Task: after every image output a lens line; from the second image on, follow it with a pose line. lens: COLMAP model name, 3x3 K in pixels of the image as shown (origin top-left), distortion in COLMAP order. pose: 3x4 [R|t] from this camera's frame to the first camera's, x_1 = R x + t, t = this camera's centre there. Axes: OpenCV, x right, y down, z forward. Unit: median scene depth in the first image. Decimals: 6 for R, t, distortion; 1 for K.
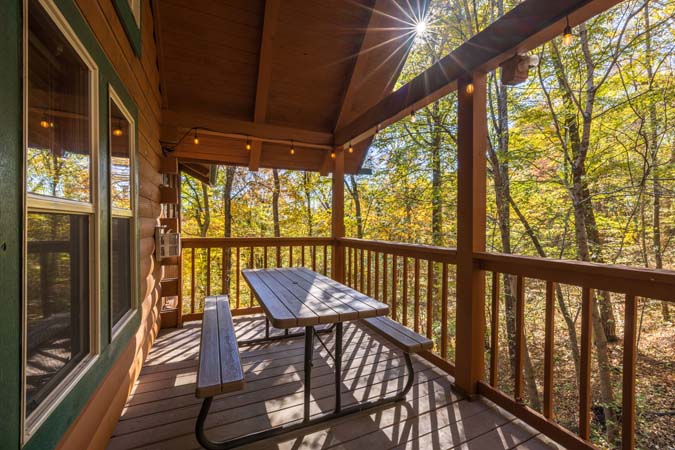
lens RADIAL K [[281.1, 0, 342.4], [0, 281.1, 222.7], [0, 0, 1]] dist [-0.002119, -0.000651]
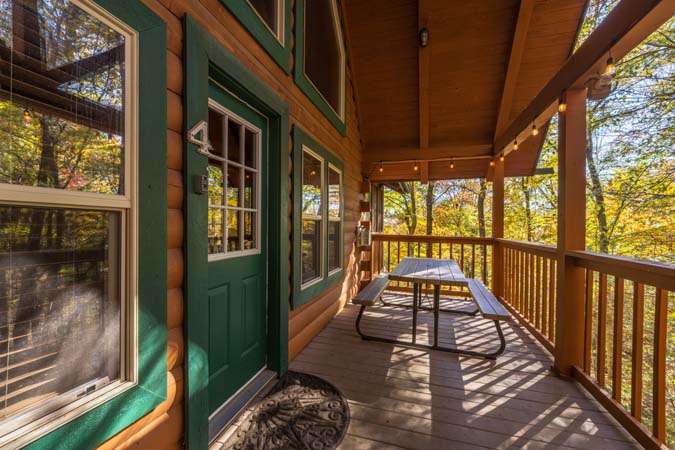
lens RADIAL K [[281.1, 0, 336.3], [0, 281.1, 226.4], [0, 0, 1]] dist [-0.002119, -0.000651]
pose [[0.732051, 0.009503, -0.681183, 0.330189], [-0.006743, 0.999955, 0.006704, 0.003242], [0.681216, -0.000315, 0.732082, -0.263989]]
